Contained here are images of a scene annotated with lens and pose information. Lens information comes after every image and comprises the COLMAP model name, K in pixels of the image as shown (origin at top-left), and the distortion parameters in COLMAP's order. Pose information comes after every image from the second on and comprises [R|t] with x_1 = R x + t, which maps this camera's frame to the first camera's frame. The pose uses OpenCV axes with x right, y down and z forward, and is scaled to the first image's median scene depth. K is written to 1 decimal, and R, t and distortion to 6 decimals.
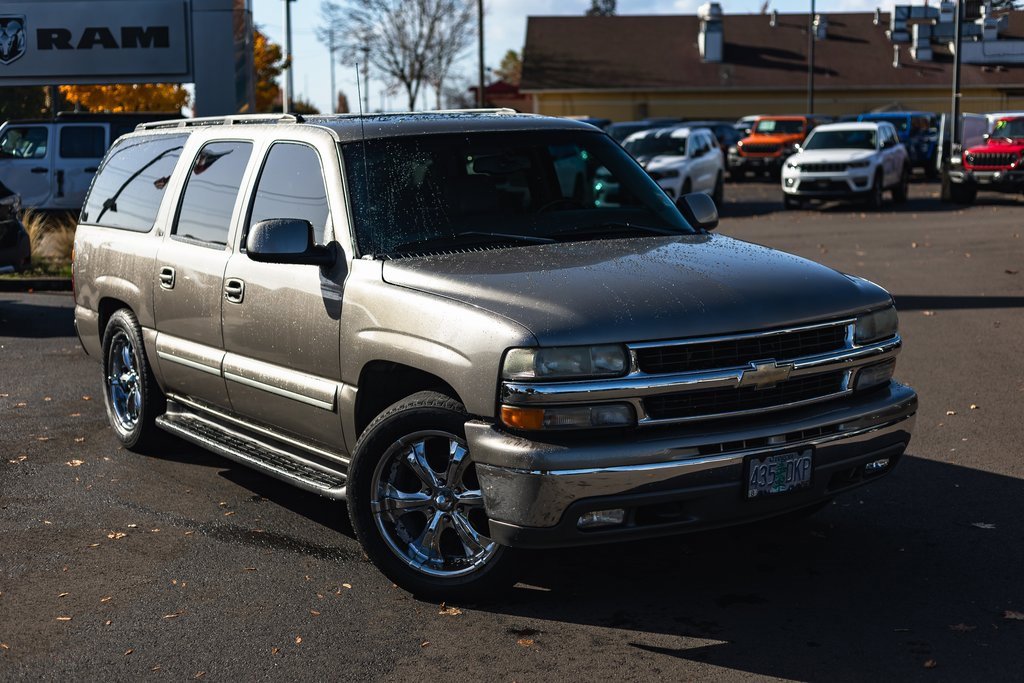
lens RADIAL K [[1478.5, 0, 508.0], [0, 1478.5, 322.9], [0, 0, 1]] dist [0.018046, -0.027587]
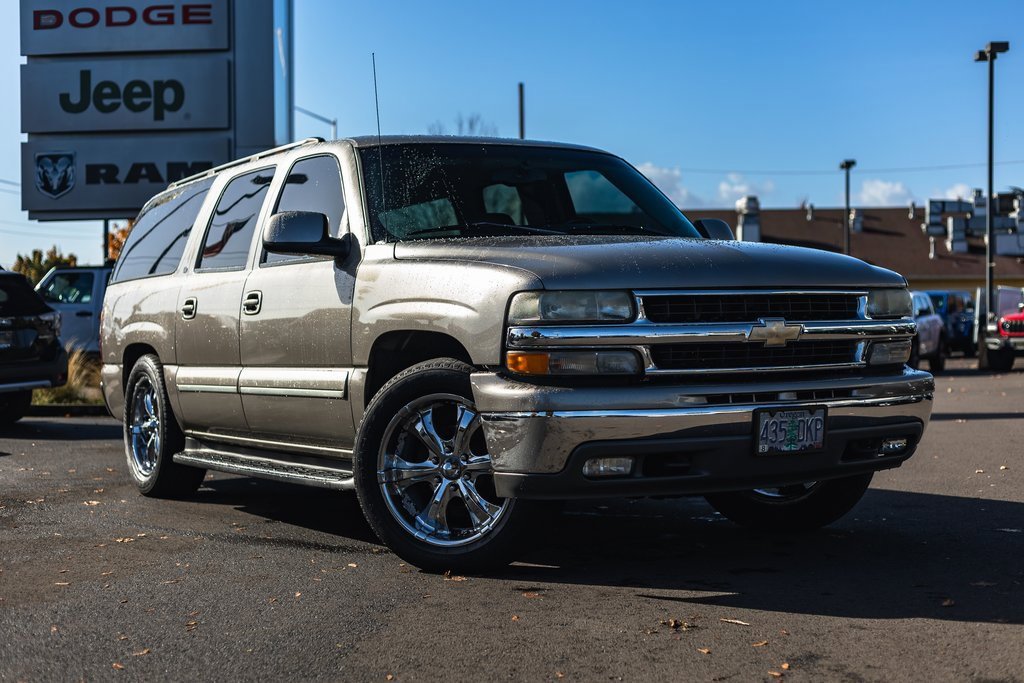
lens RADIAL K [[1465.9, 0, 512.0], [0, 1465.9, 341.5], [0, 0, 1]] dist [0.026200, -0.027549]
pose [[0.999607, 0.004078, -0.027750, 0.021837], [-0.007672, 0.991395, -0.130678, 0.147547], [0.026978, 0.130840, 0.991036, 0.019675]]
